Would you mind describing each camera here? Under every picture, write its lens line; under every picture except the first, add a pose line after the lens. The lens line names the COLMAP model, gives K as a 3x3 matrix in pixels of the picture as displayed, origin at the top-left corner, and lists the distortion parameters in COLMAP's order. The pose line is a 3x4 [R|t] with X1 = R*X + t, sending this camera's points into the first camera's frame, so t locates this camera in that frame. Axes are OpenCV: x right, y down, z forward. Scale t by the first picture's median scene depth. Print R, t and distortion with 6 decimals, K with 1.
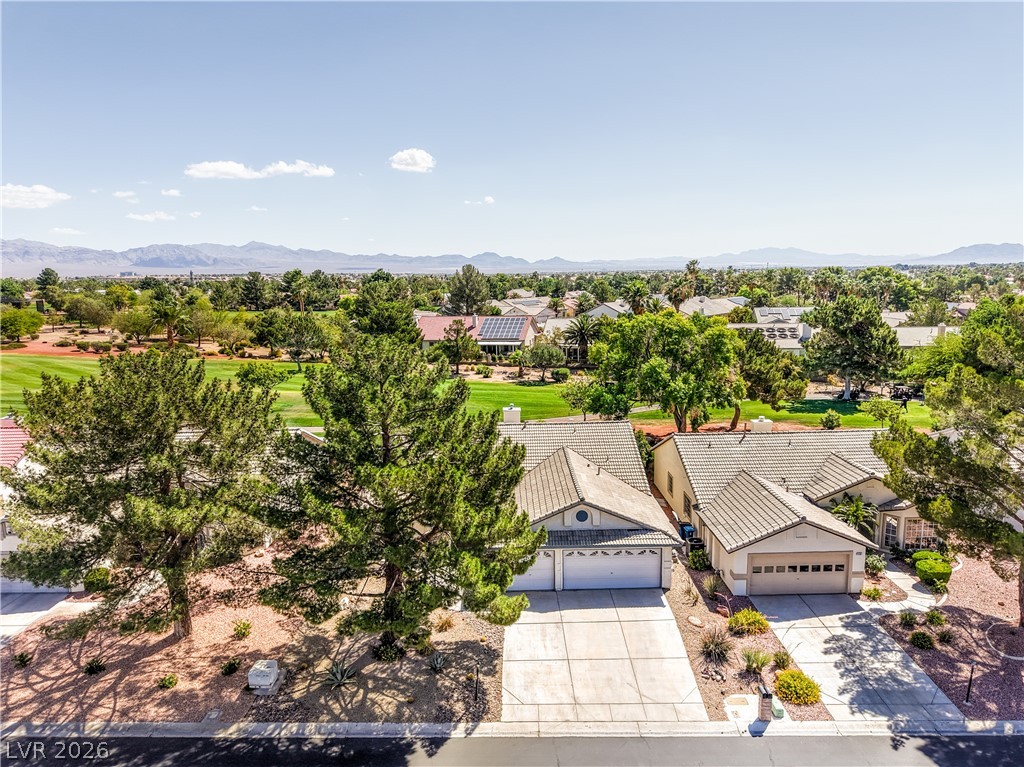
lens RADIAL K [[686.8, 0, 512.0], [0, 686.8, 383.5], [0, 0, 1]] dist [0.036433, -0.035485]
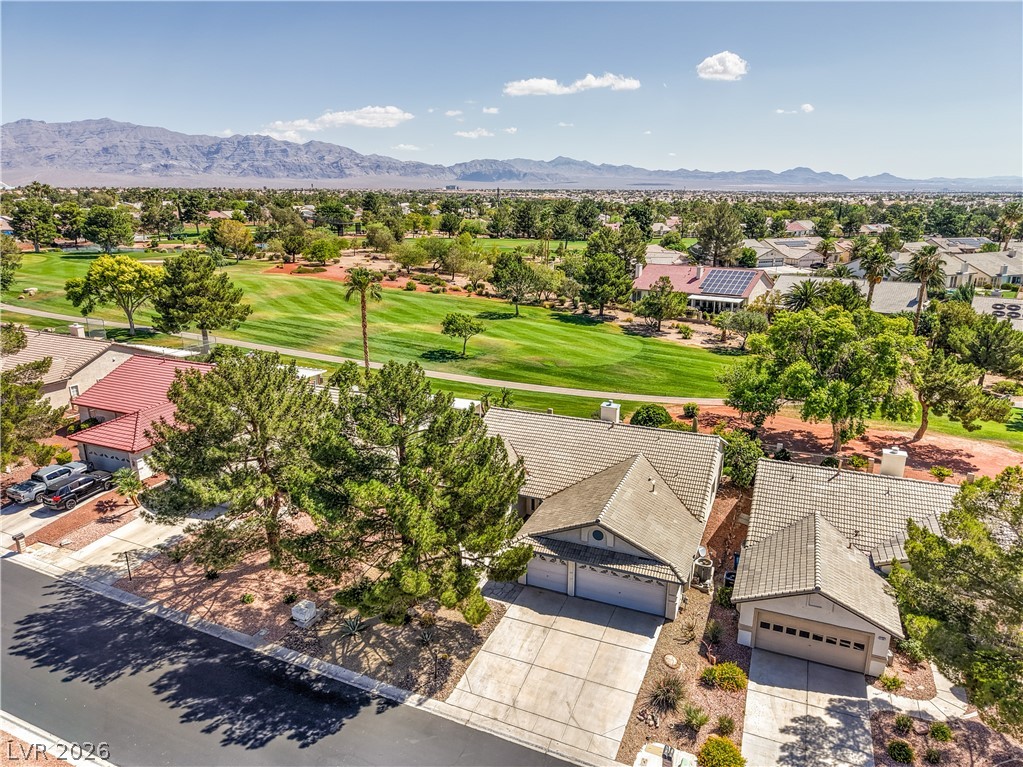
lens RADIAL K [[677.5, 0, 516.3], [0, 677.5, 387.6], [0, 0, 1]] dist [0.028270, -0.032626]
pose [[0.915849, 0.129250, -0.380150, 0.379174], [-0.080644, 0.986693, 0.141189, -0.181354], [0.393340, -0.098651, 0.914085, 0.016252]]
